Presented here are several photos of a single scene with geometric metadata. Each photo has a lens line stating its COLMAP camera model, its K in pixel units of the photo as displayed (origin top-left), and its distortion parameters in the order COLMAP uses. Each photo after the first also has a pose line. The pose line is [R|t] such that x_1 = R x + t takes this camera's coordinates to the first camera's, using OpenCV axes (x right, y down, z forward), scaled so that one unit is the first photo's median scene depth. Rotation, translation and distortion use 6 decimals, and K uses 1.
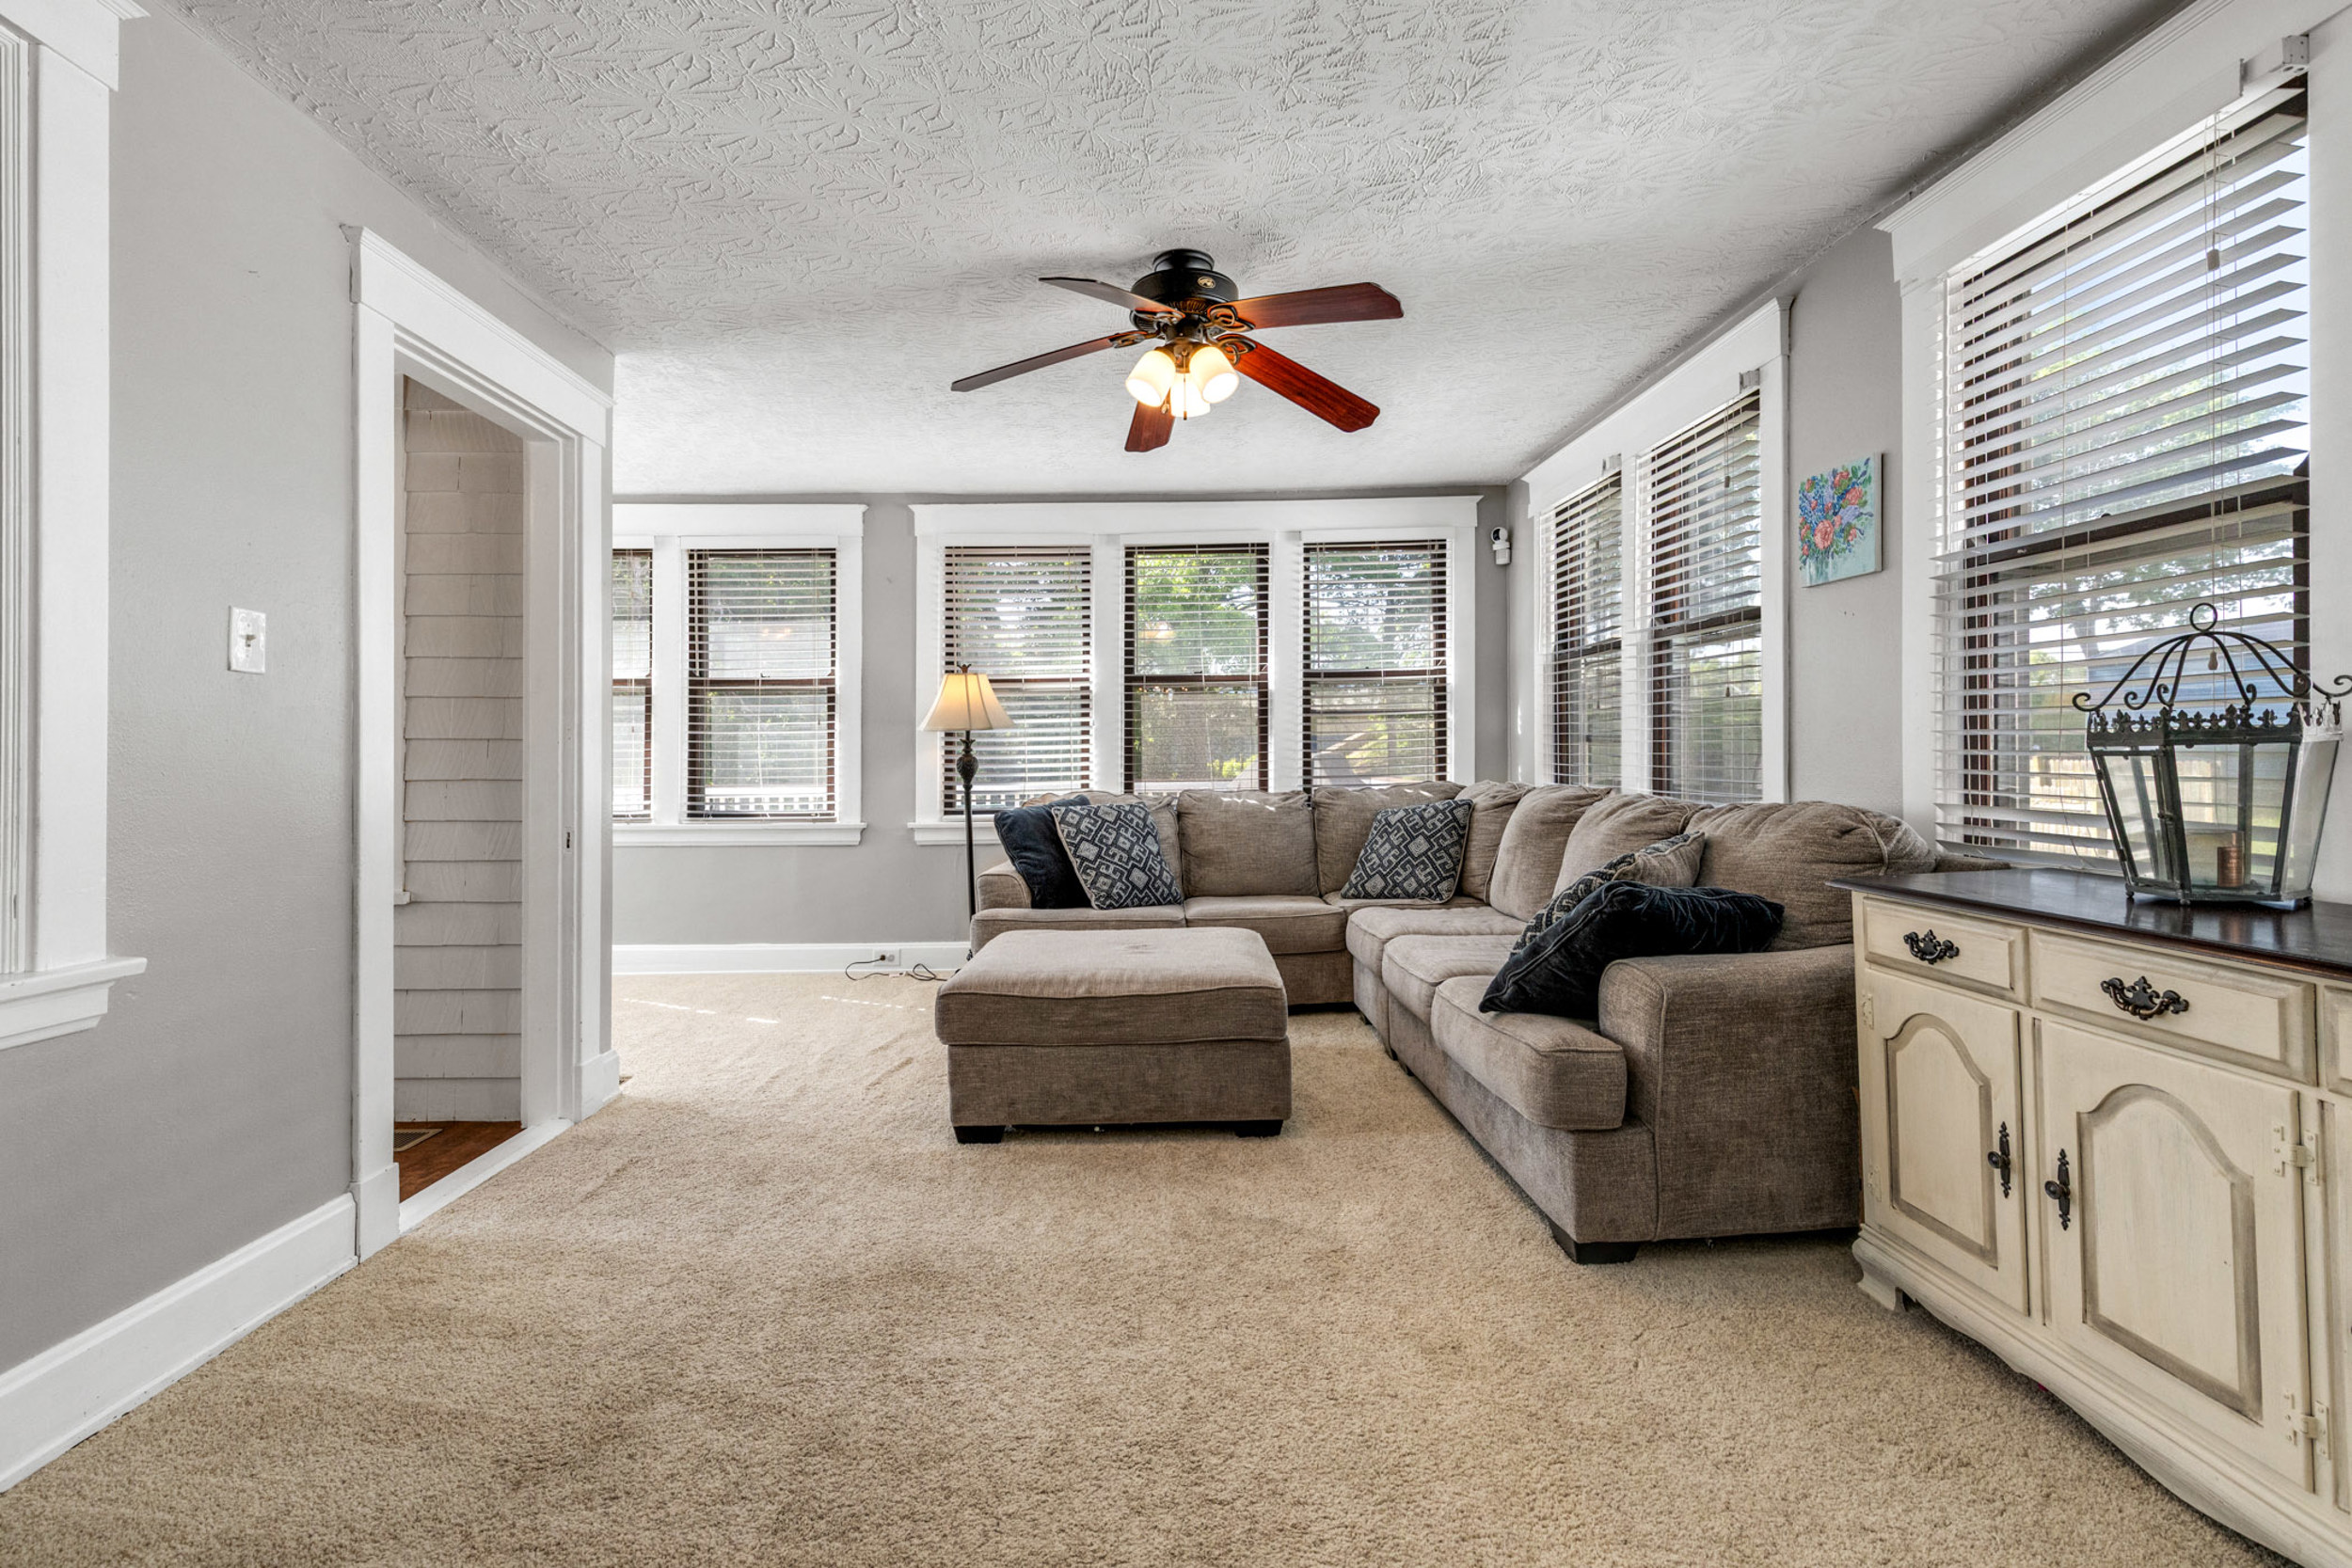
lens RADIAL K [[1050.0, 0, 1140.6], [0, 1050.0, 739.9], [0, 0, 1]] dist [0.007978, -0.004161]
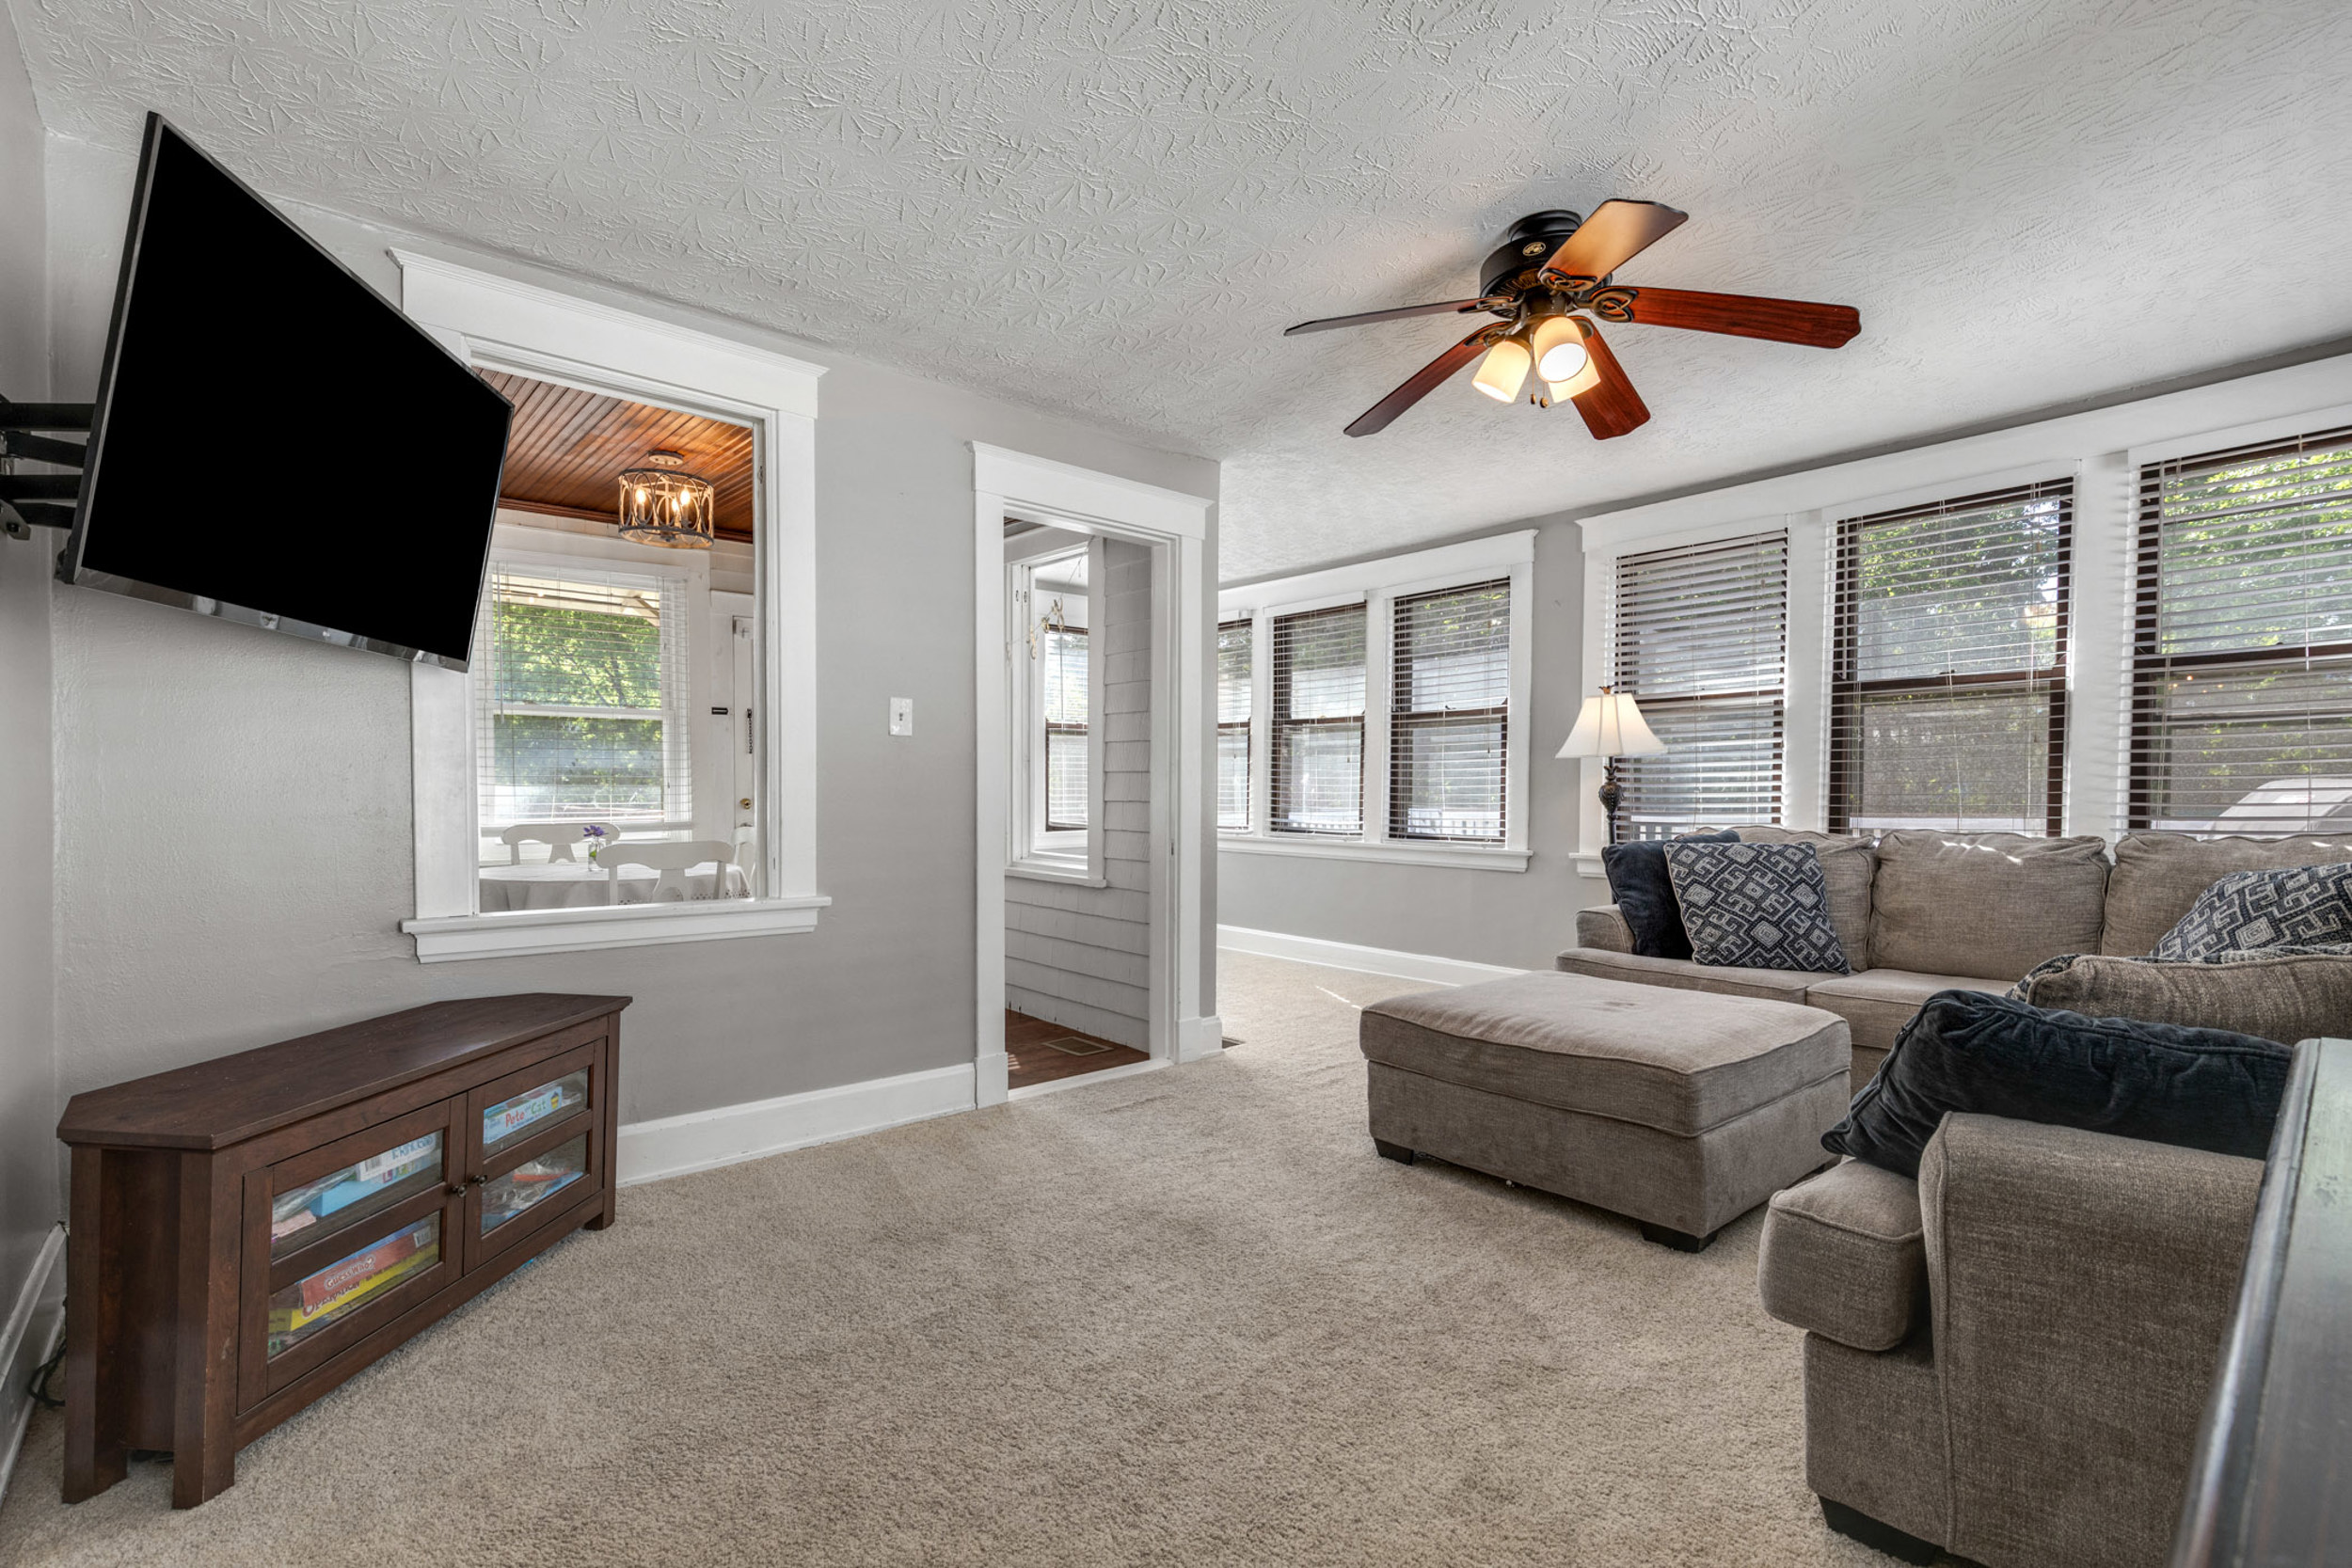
lens RADIAL K [[1050.0, 0, 1168.5], [0, 1050.0, 791.4], [0, 0, 1]] dist [0.007978, -0.004161]
pose [[0.644732, 0.009298, -0.764352, 0.364405], [0.011416, 0.999697, 0.021790, -0.003493], [0.764323, -0.022774, 0.644431, 0.127364]]
